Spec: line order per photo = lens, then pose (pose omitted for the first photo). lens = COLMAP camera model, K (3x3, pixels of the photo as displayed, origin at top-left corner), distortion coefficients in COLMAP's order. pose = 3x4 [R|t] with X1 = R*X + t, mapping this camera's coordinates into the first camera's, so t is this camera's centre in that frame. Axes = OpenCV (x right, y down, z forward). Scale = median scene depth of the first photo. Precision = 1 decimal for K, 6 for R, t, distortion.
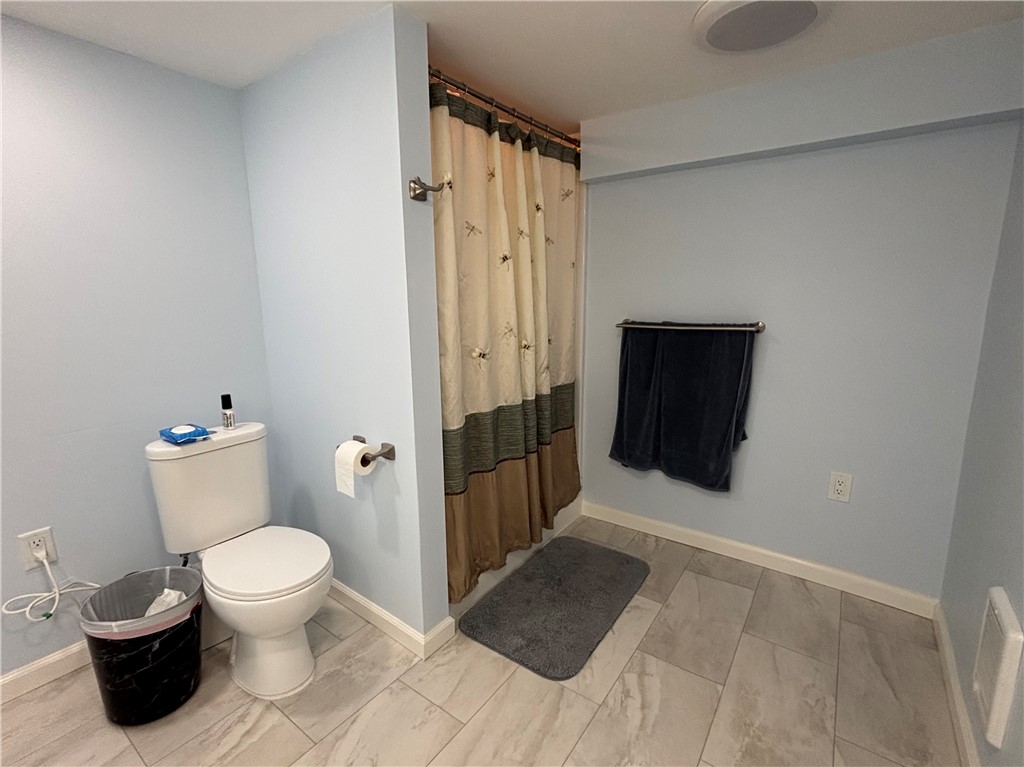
lens RADIAL K [[473.2, 0, 516.5], [0, 473.2, 383.9], [0, 0, 1]] dist [0.000408, -0.000139]
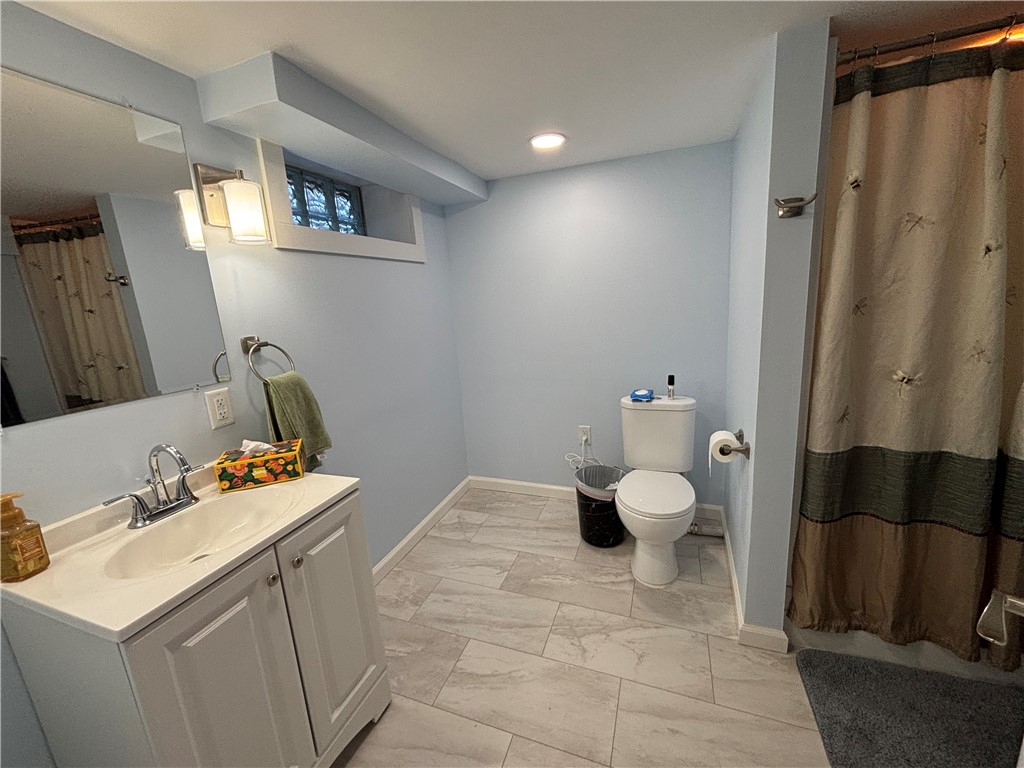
lens RADIAL K [[415.8, 0, 513.0], [0, 415.8, 383.9], [0, 0, 1]] dist [0.012974, -0.005732]
pose [[0.264137, 0.188306, -0.945924, 0.495071], [-0.113758, 0.979992, 0.163322, -0.110593], [0.957753, 0.064467, 0.280274, 0.196539]]
